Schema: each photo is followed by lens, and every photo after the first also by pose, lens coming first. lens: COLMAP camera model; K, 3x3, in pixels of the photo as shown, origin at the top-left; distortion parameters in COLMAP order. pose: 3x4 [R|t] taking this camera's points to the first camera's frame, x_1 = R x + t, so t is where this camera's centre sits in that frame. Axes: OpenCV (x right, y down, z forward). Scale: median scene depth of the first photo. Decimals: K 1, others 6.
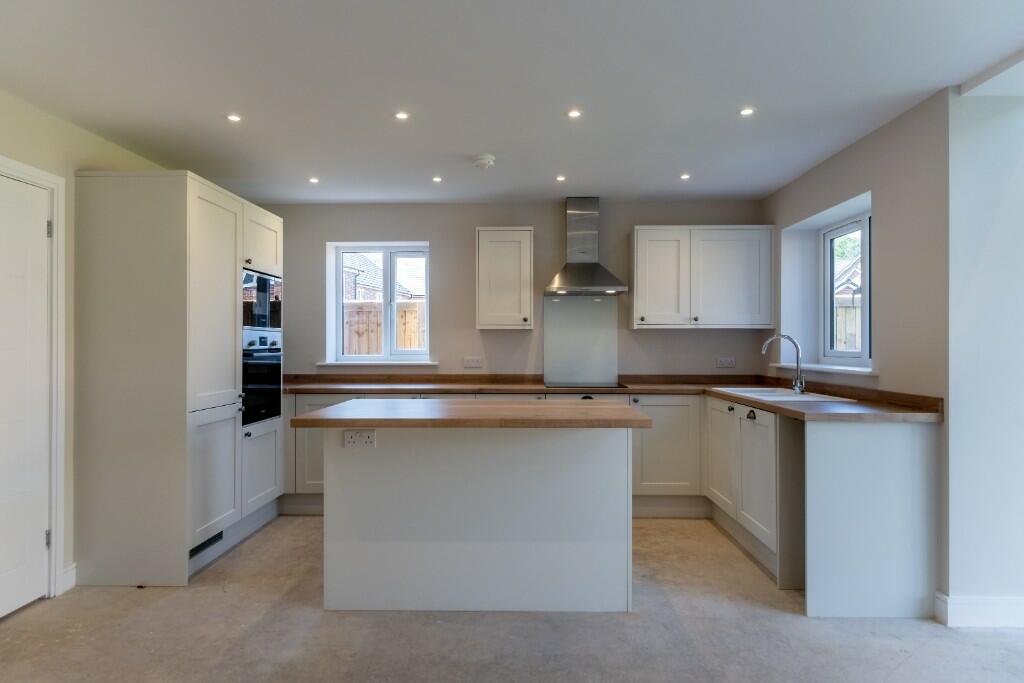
lens RADIAL K [[621.2, 0, 515.3], [0, 621.2, 343.4], [0, 0, 1]] dist [0.015014, -0.004166]
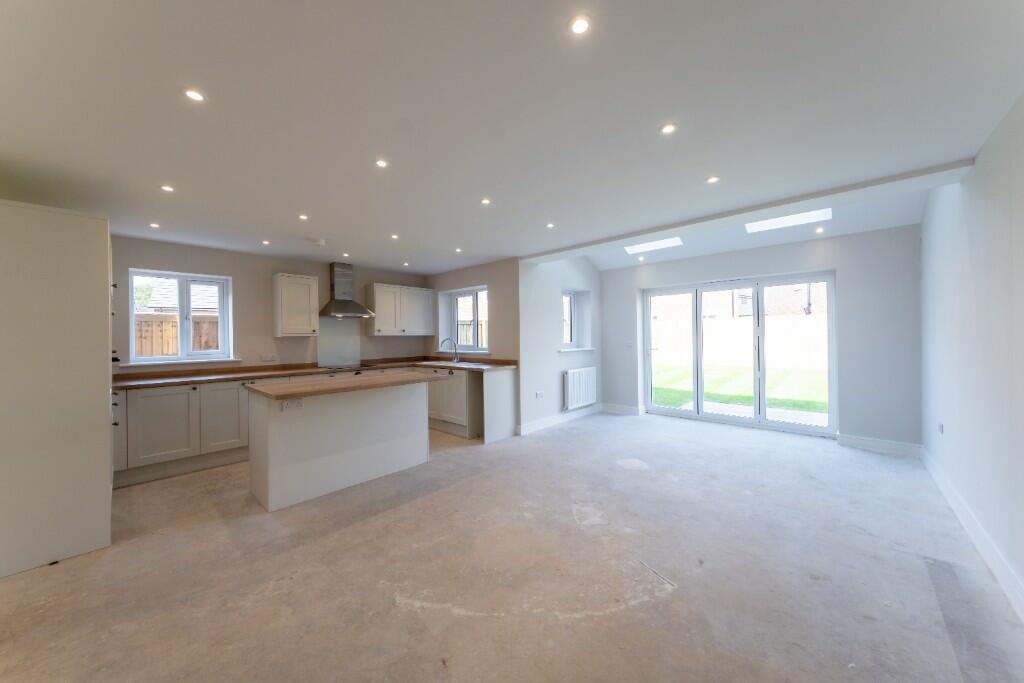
lens RADIAL K [[359.3, 0, 512.5], [0, 359.3, 336.9], [0, 0, 1]] dist [0.008427, -0.000684]
pose [[0.658888, -0.010165, 0.752173, -0.376025], [0.012336, 0.999920, 0.002707, -0.017753], [-0.752140, 0.007496, 0.658960, -0.068829]]
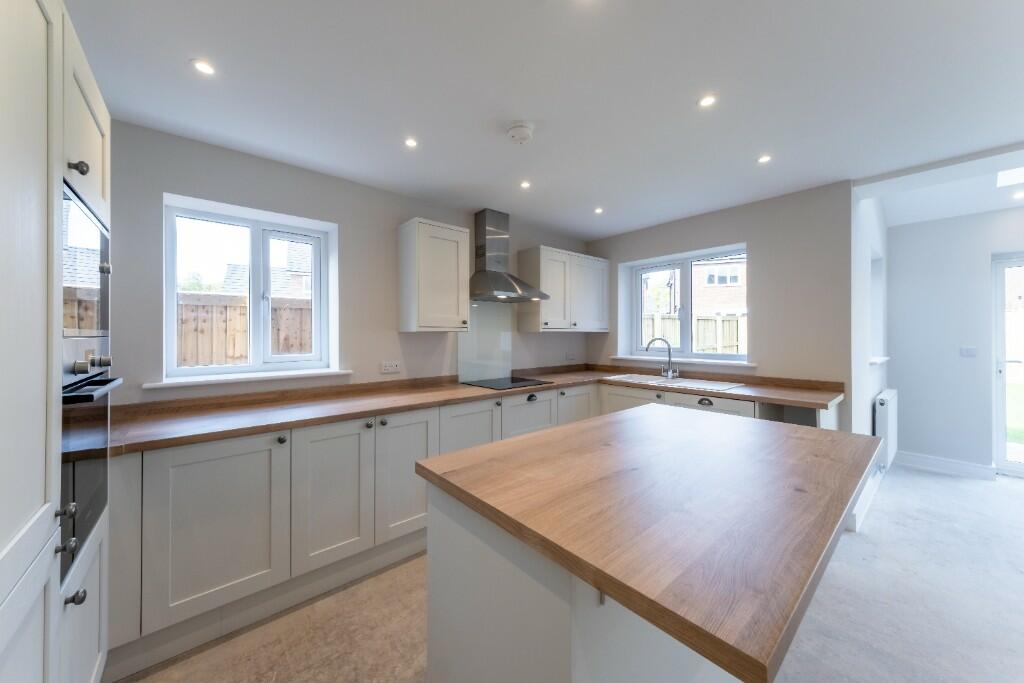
lens RADIAL K [[359.3, 0, 509.2], [0, 359.3, 335.0], [0, 0, 1]] dist [0.008427, -0.000684]
pose [[0.741311, -0.003347, 0.671153, -0.316172], [0.001405, 0.999993, 0.003436, -0.020042], [-0.671160, -0.001604, 0.741311, 0.535683]]
